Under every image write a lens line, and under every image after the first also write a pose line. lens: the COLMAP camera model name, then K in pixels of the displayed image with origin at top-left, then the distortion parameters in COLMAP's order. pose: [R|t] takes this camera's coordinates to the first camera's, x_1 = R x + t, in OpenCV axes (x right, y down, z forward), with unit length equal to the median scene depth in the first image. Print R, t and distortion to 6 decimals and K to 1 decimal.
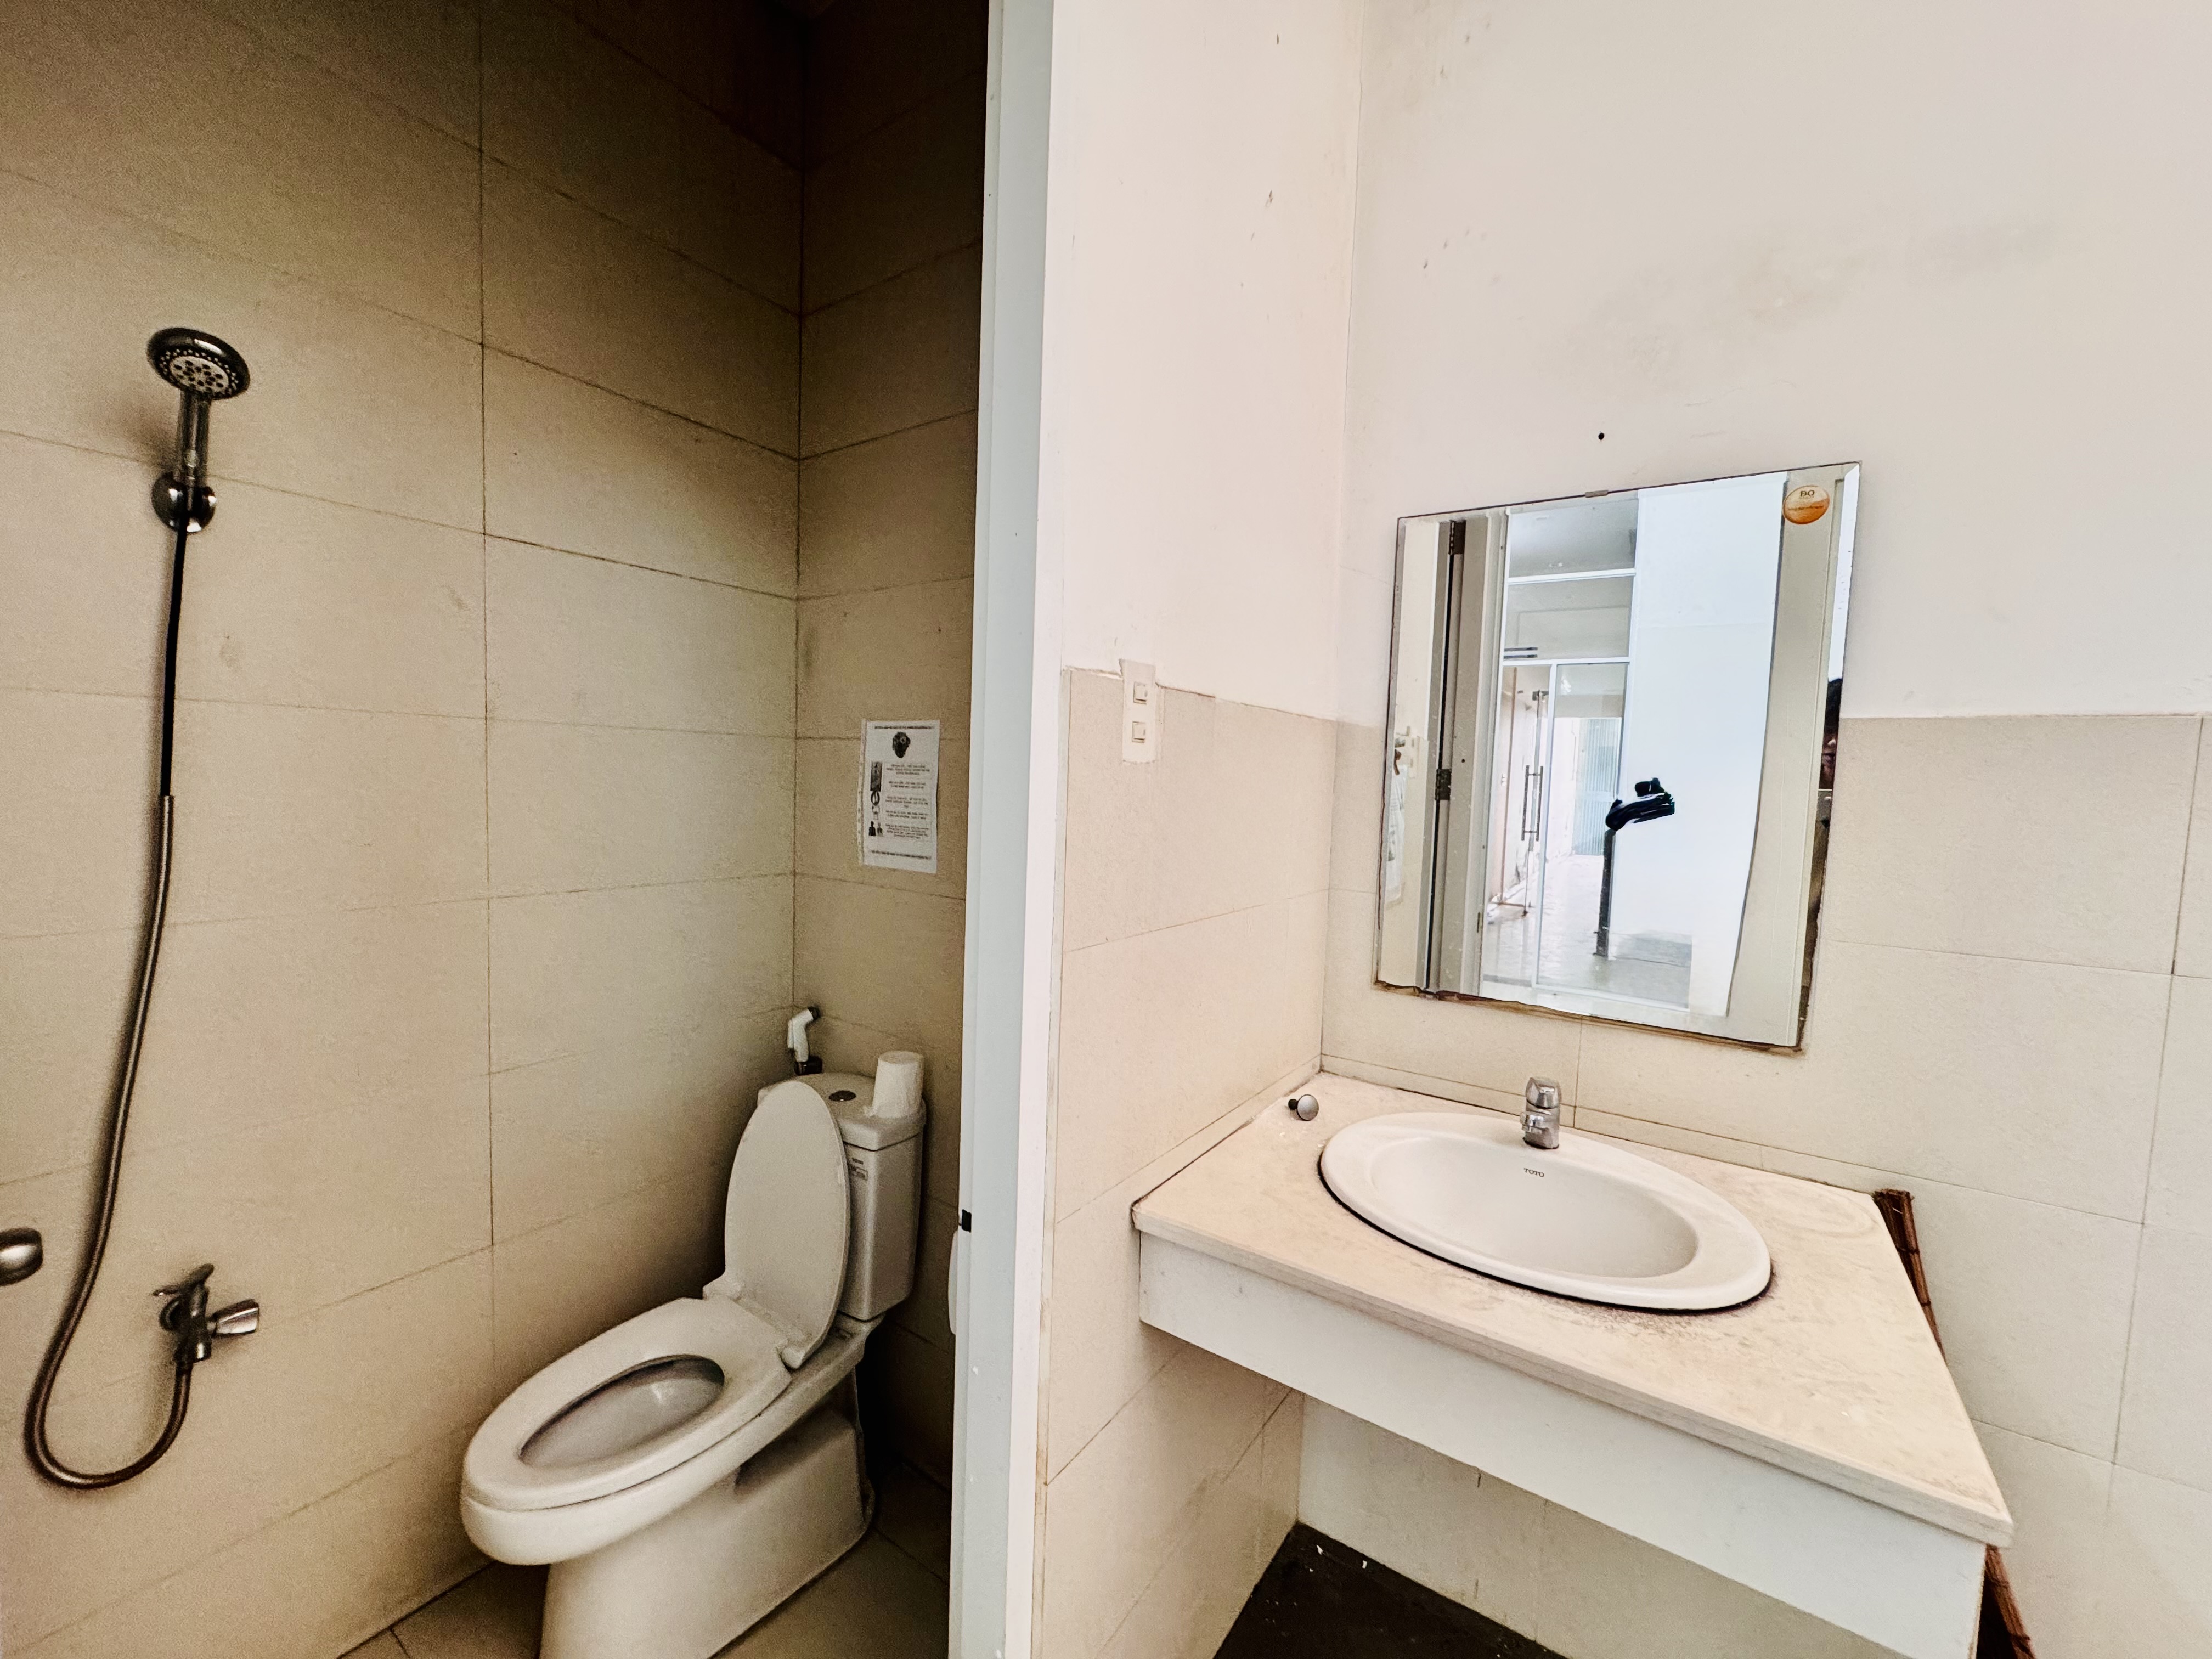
lens RADIAL K [[889.1, 0, 1107.3], [0, 889.1, 828.2], [0, 0, 1]] dist [-0.003638, 0.000555]
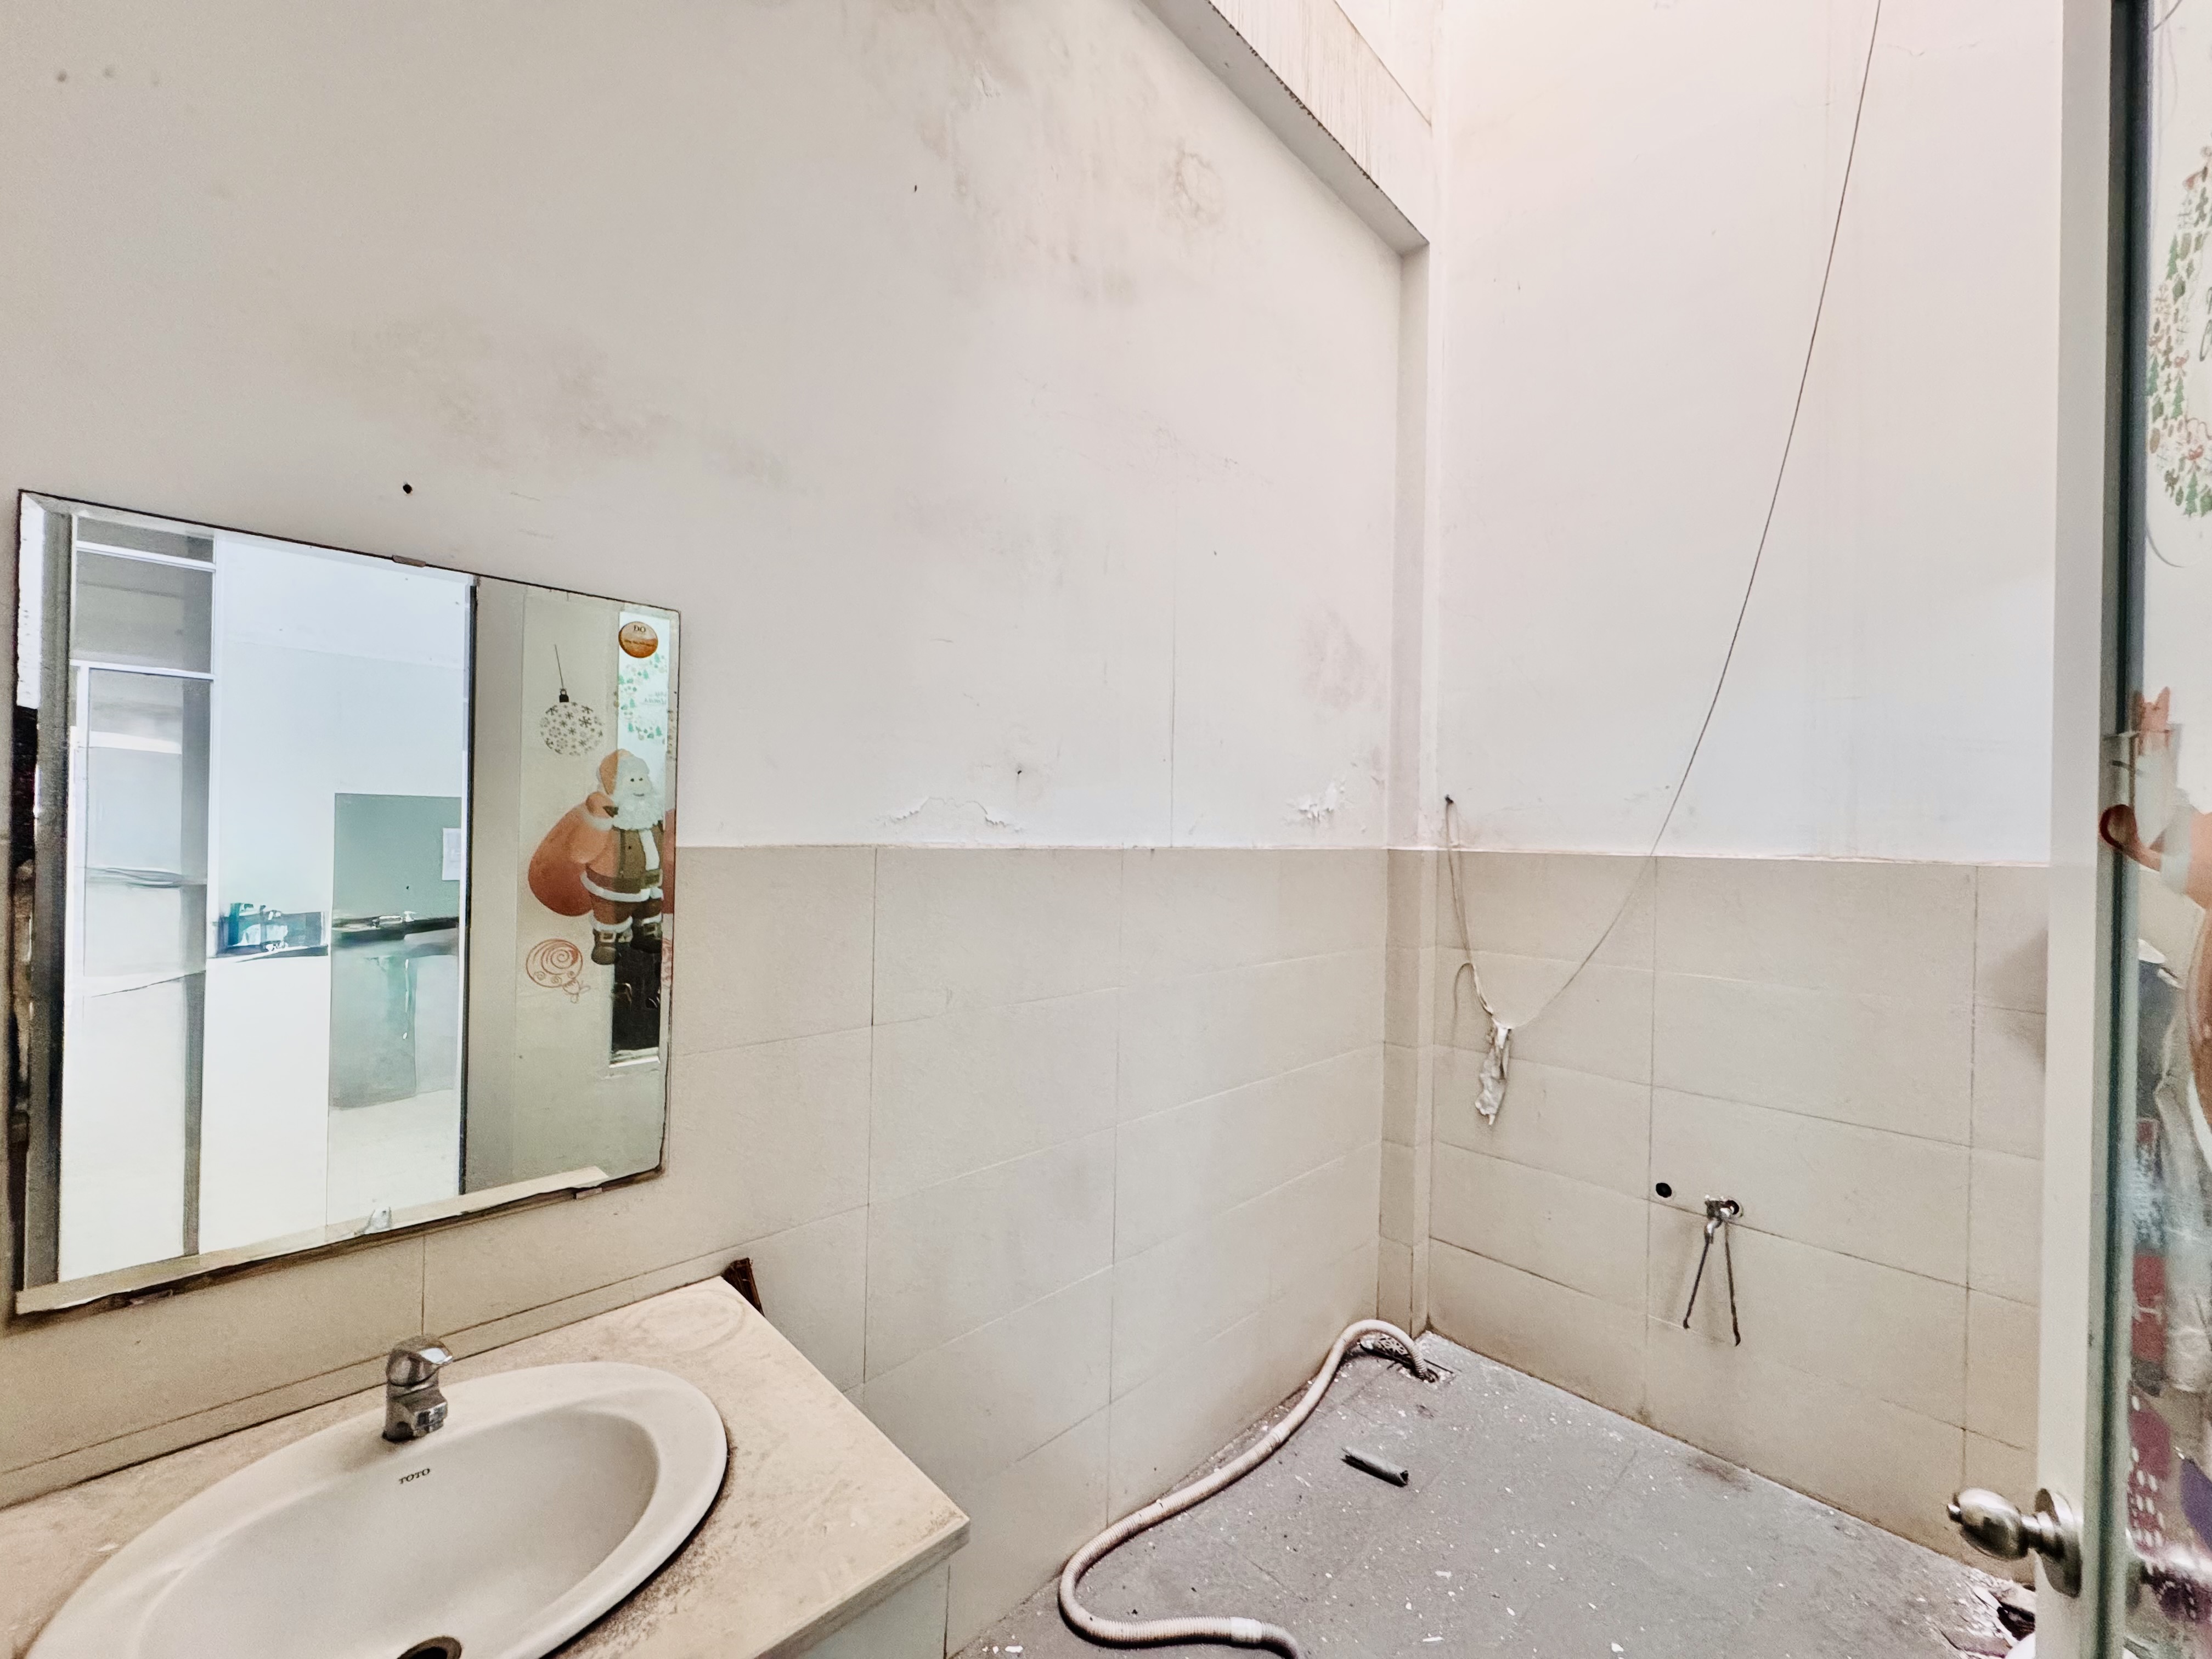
lens RADIAL K [[889.1, 0, 1104.3], [0, 889.1, 830.5], [0, 0, 1]] dist [-0.003638, 0.000555]
pose [[0.206178, -0.030985, 0.978024, -0.111485], [0.045735, 0.998711, 0.021999, -0.148005], [-0.977445, 0.040194, 0.207330, 0.282884]]
